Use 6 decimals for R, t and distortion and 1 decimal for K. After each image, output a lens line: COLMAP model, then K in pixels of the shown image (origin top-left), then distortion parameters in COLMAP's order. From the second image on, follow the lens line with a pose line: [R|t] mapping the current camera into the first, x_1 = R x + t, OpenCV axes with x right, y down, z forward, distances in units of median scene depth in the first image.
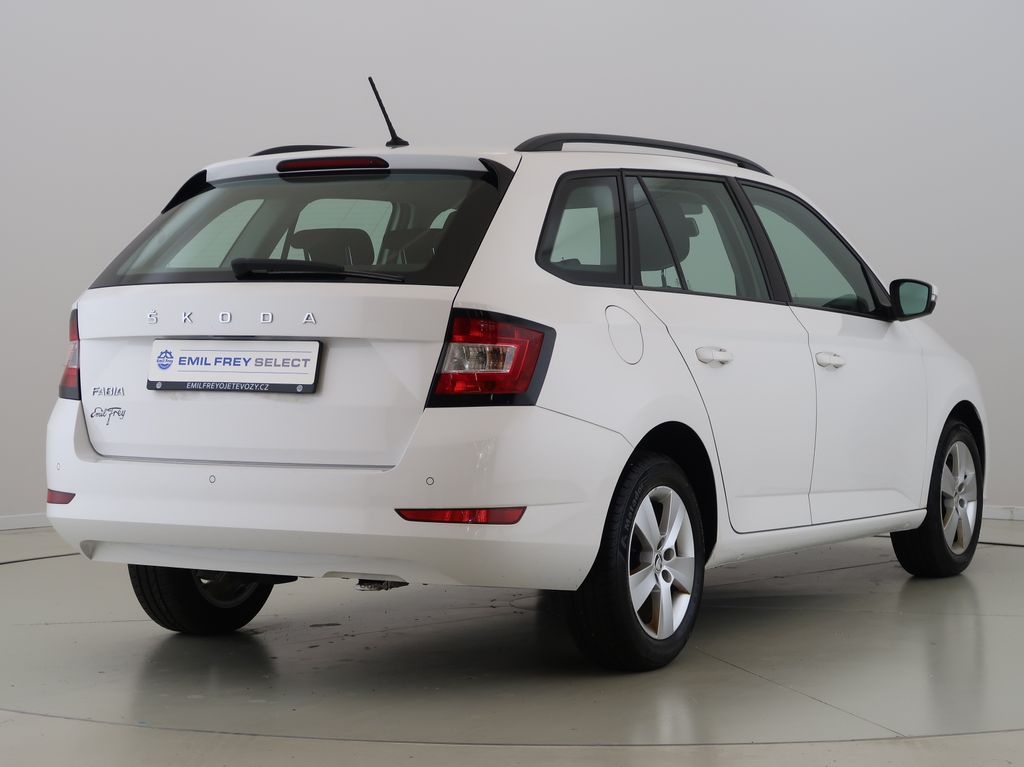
lens RADIAL K [[789.7, 0, 512.0], [0, 789.7, 383.5], [0, 0, 1]] dist [-0.002340, -0.001698]
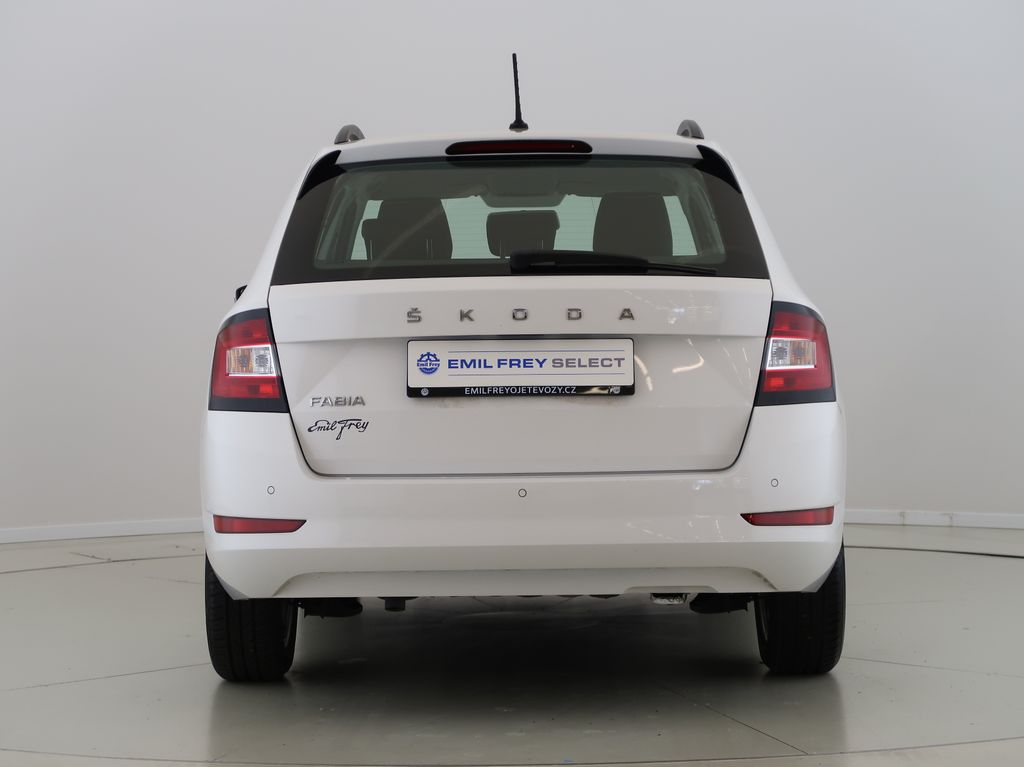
lens RADIAL K [[818.8, 0, 512.0], [0, 818.8, 383.5], [0, 0, 1]] dist [-0.004240, -0.003509]
pose [[0.982379, -0.030454, 0.184399, -0.535131], [0.029733, 0.999536, 0.006676, -0.010897], [-0.184517, -0.001076, 0.982829, 0.076023]]
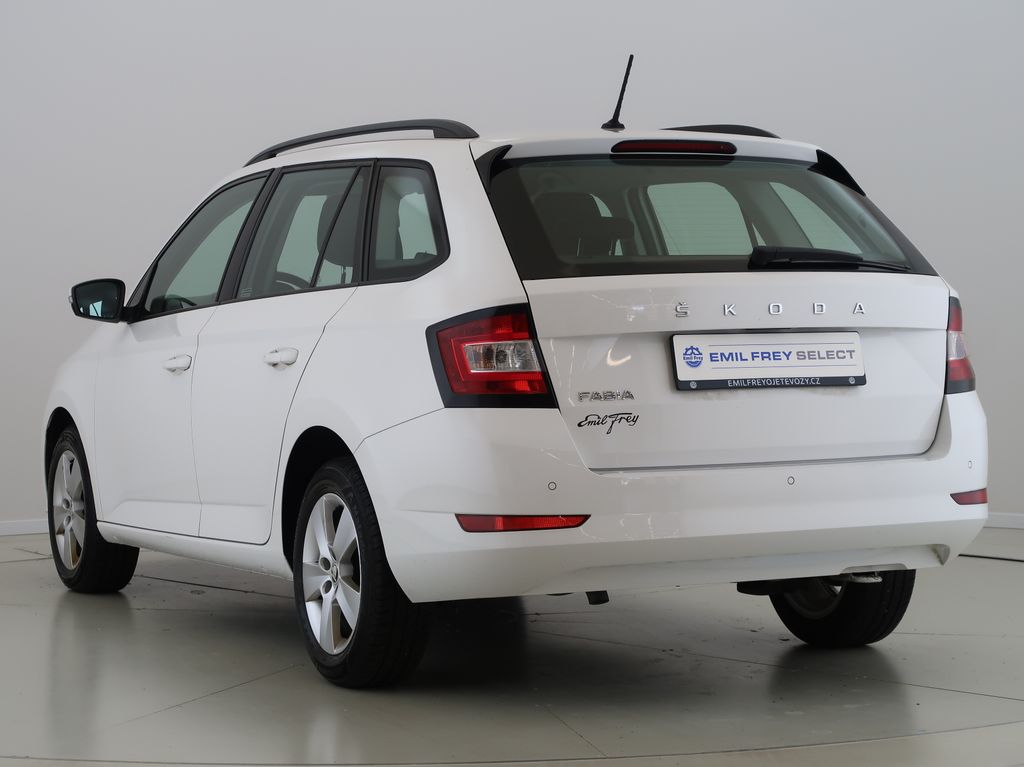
lens RADIAL K [[818.8, 0, 512.0], [0, 818.8, 383.5], [0, 0, 1]] dist [-0.004240, -0.003509]
pose [[0.944335, -0.045783, 0.325784, -0.961050], [0.043955, 0.998949, 0.012975, -0.021036], [-0.326036, 0.002067, 0.945355, 0.177210]]
